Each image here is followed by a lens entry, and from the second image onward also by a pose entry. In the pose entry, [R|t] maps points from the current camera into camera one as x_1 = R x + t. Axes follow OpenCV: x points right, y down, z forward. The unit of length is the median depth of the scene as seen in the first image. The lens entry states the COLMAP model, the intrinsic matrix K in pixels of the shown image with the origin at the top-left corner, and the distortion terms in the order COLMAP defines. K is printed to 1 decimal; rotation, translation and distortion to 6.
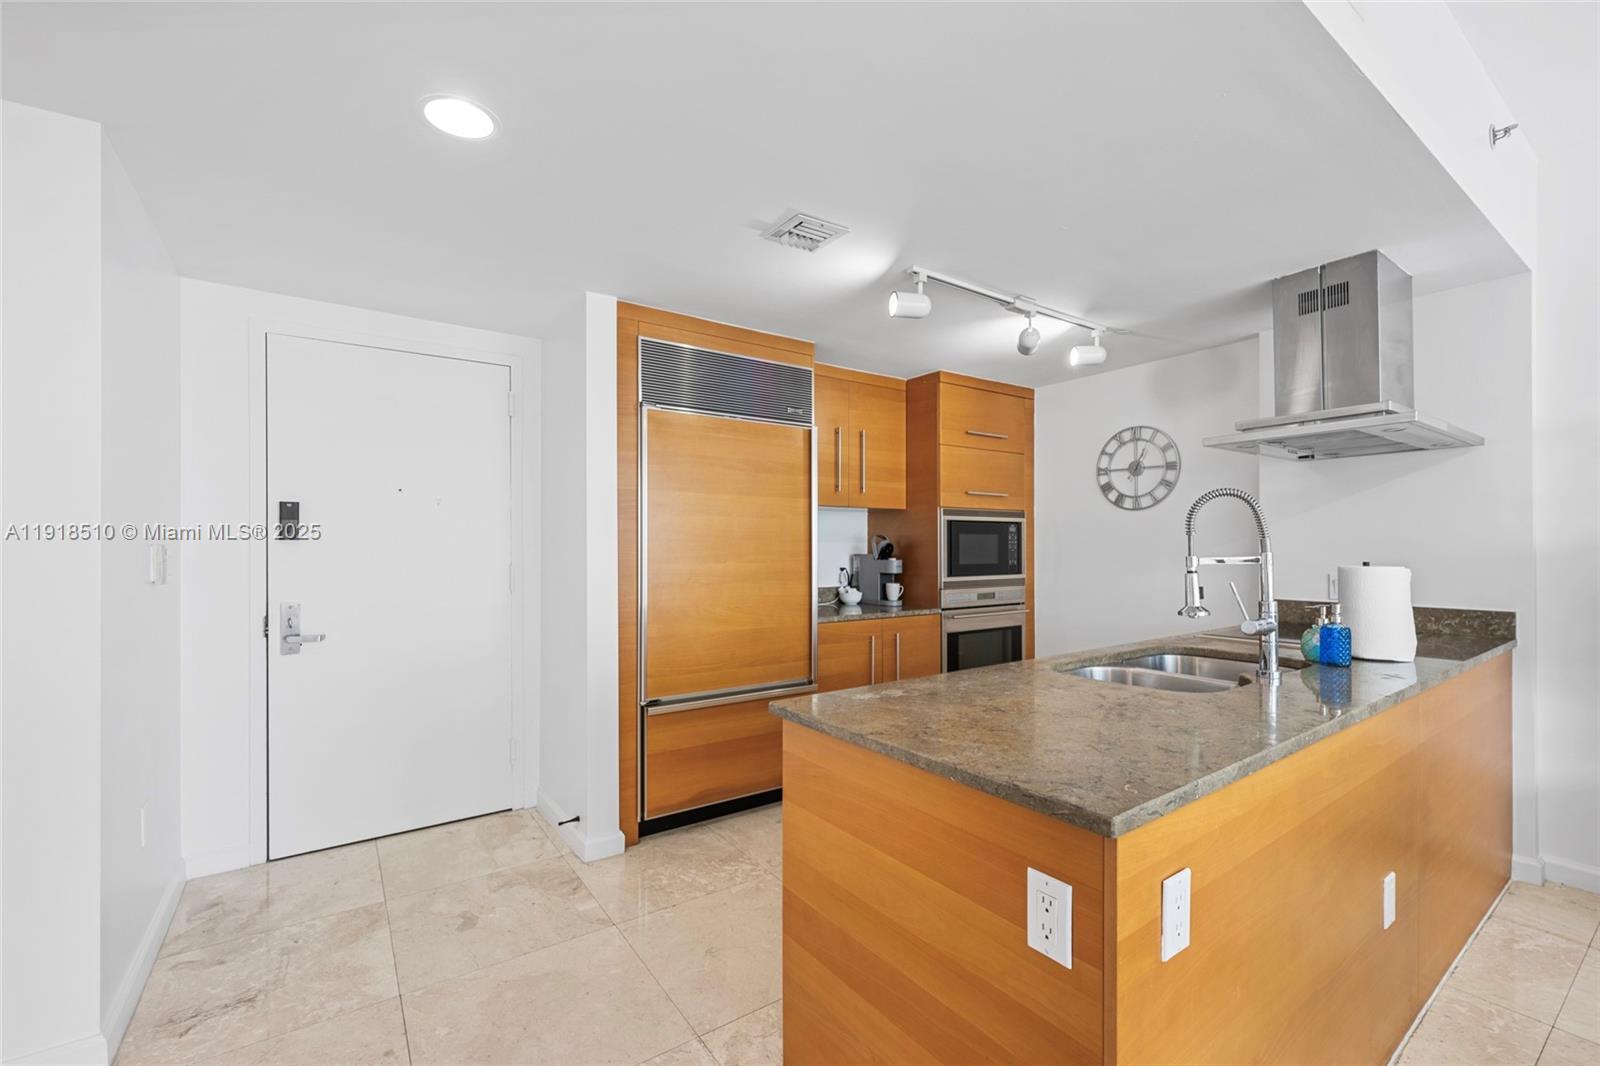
lens RADIAL K [[671.5, 0, 790.8], [0, 671.5, 542.8], [0, 0, 1]] dist [-0.000061, 0.000121]
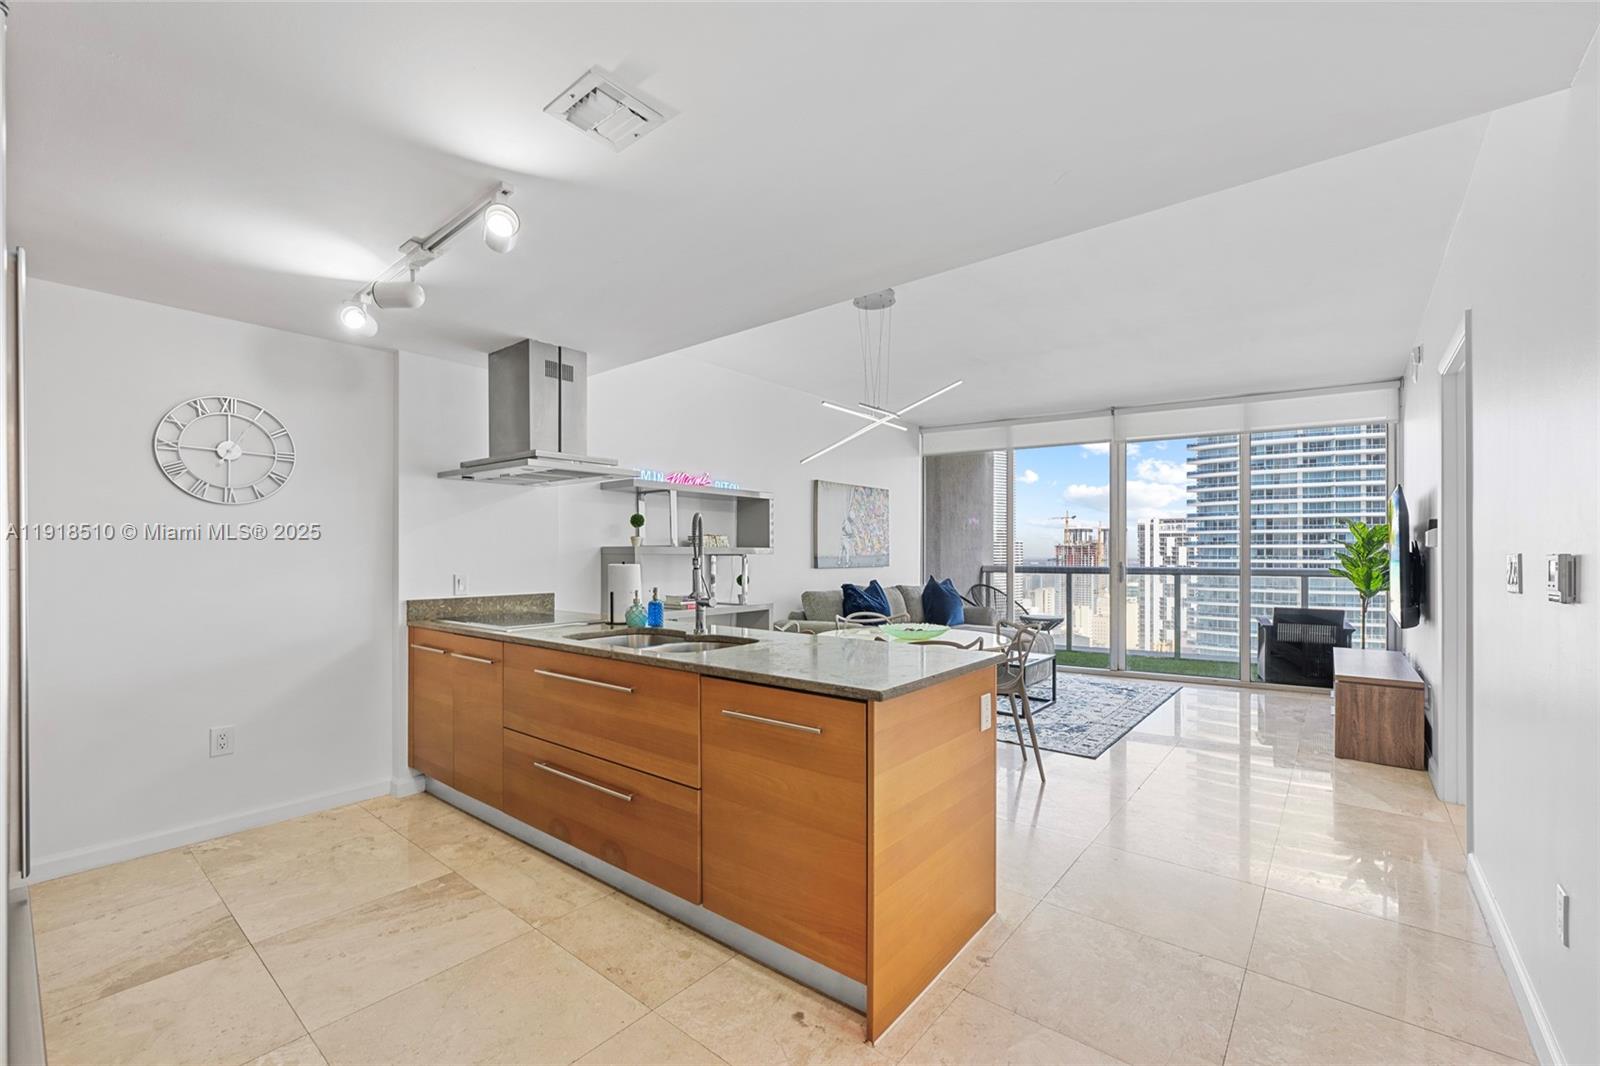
lens RADIAL K [[662.3, 0, 808.0], [0, 662.3, 553.7], [0, 0, 1]] dist [-0.000638, -0.000019]
pose [[-0.282632, 0.001707, 0.959227, -0.417606], [-0.004608, 0.999984, -0.003138, 0.007087], [-0.959217, -0.005306, -0.282620, 0.574636]]
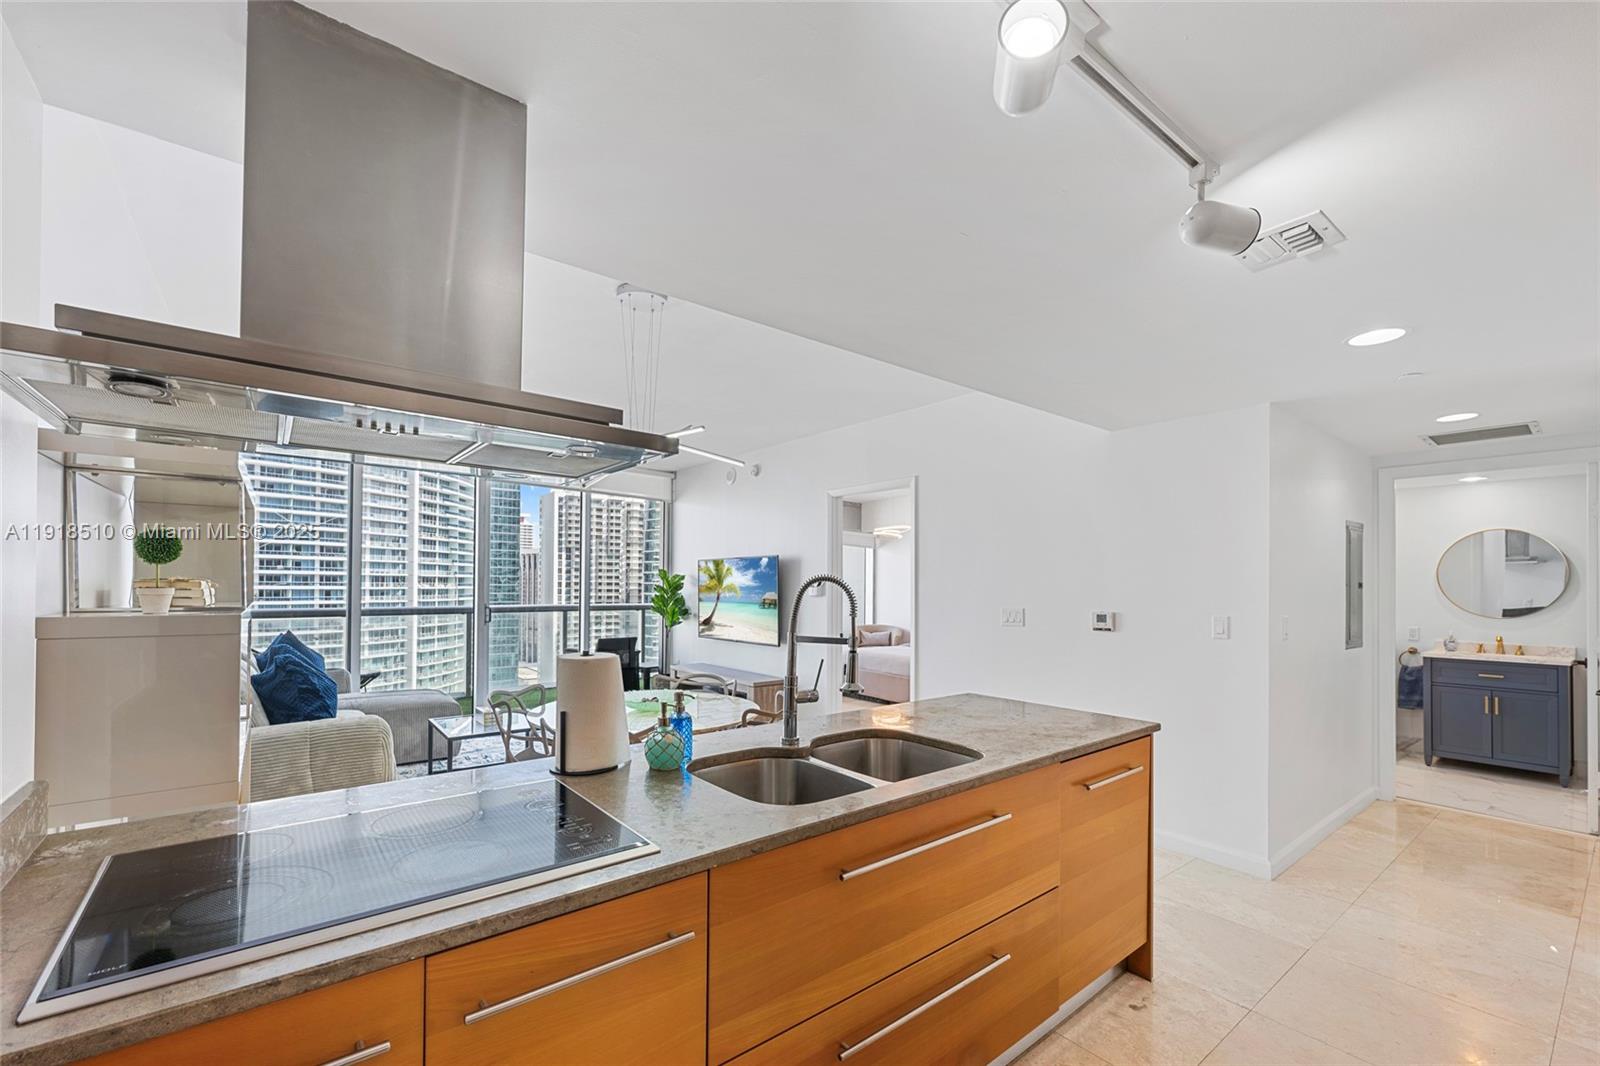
lens RADIAL K [[659.1, 0, 783.8], [0, 659.1, 581.1], [0, 0, 1]] dist [0.000652, 0.000207]
pose [[-0.998675, -0.008755, -0.050709, 0.349753], [-0.008251, 0.999915, -0.010130, -0.011345], [0.050793, -0.009699, -0.998662, 1.006960]]
